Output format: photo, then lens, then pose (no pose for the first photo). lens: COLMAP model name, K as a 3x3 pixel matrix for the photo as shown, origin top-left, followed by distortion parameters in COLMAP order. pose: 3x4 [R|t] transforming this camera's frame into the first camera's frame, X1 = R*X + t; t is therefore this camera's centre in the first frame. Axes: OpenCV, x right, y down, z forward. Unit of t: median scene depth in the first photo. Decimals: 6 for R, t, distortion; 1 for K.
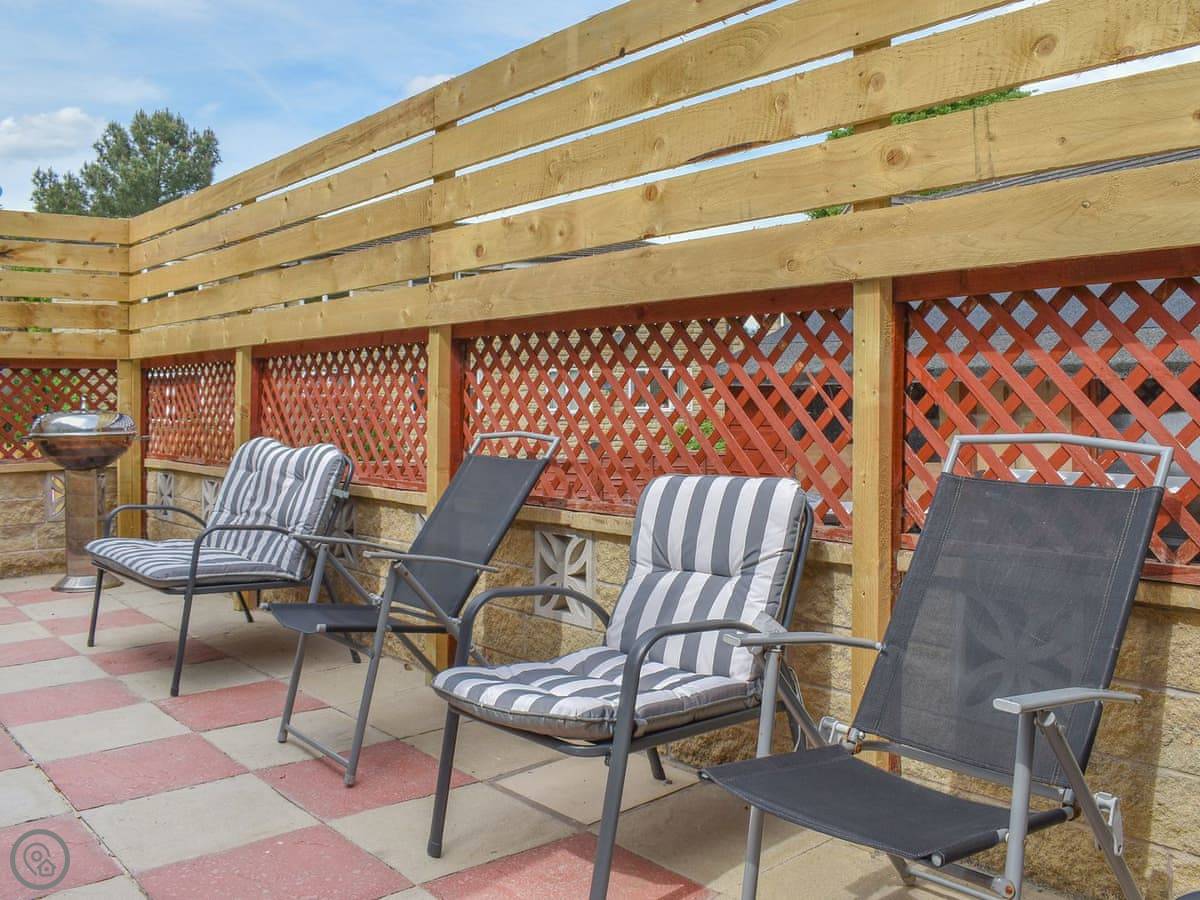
lens RADIAL K [[982.0, 0, 600.0], [0, 982.0, 450.0], [0, 0, 1]] dist [-0.074826, -0.009265]
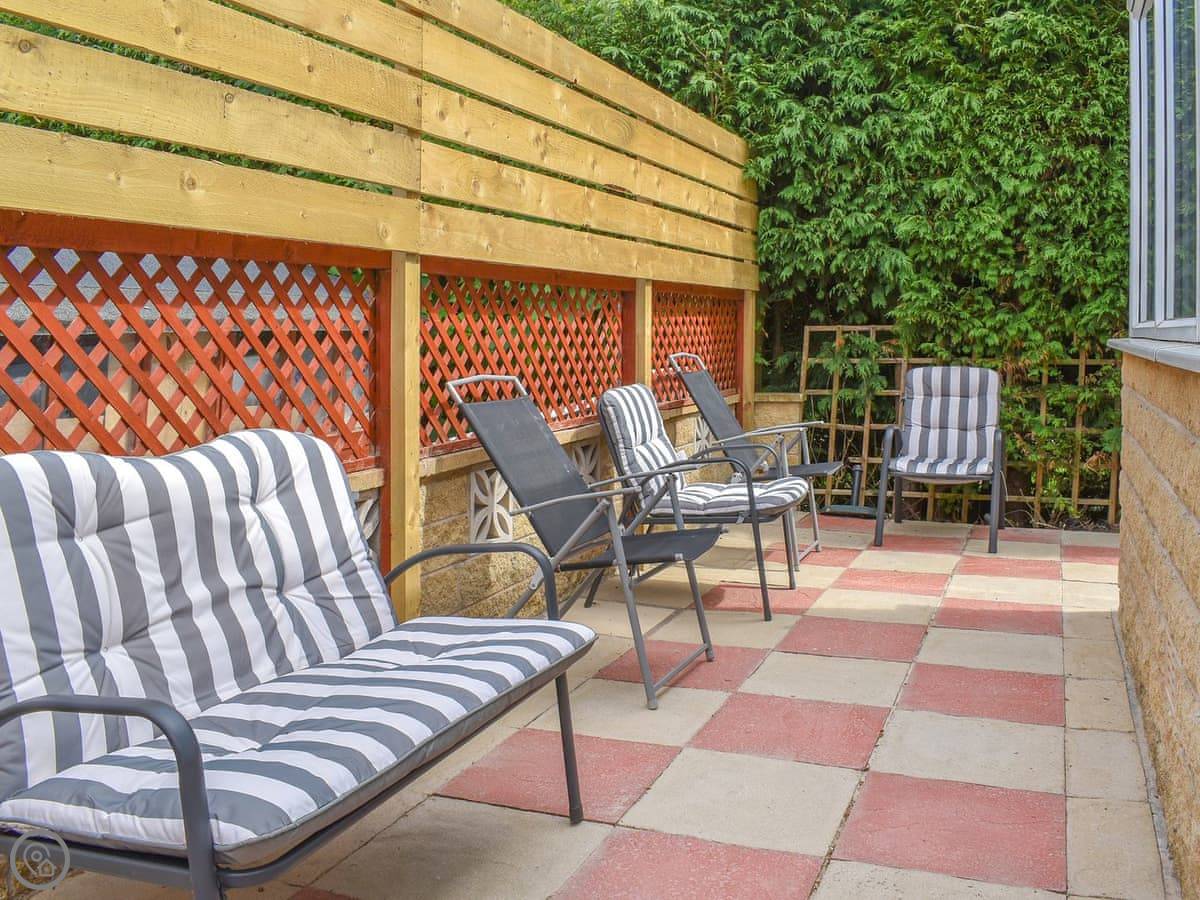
lens RADIAL K [[1065.9, 0, 600.0], [0, 1065.9, 450.0], [0, 0, 1]] dist [-0.145874, -0.000111]
pose [[-0.413444, -0.088243, 0.906244, -1.158279], [0.061099, 0.990361, 0.124309, -0.072089], [-0.908477, 0.106765, -0.404067, 1.373034]]
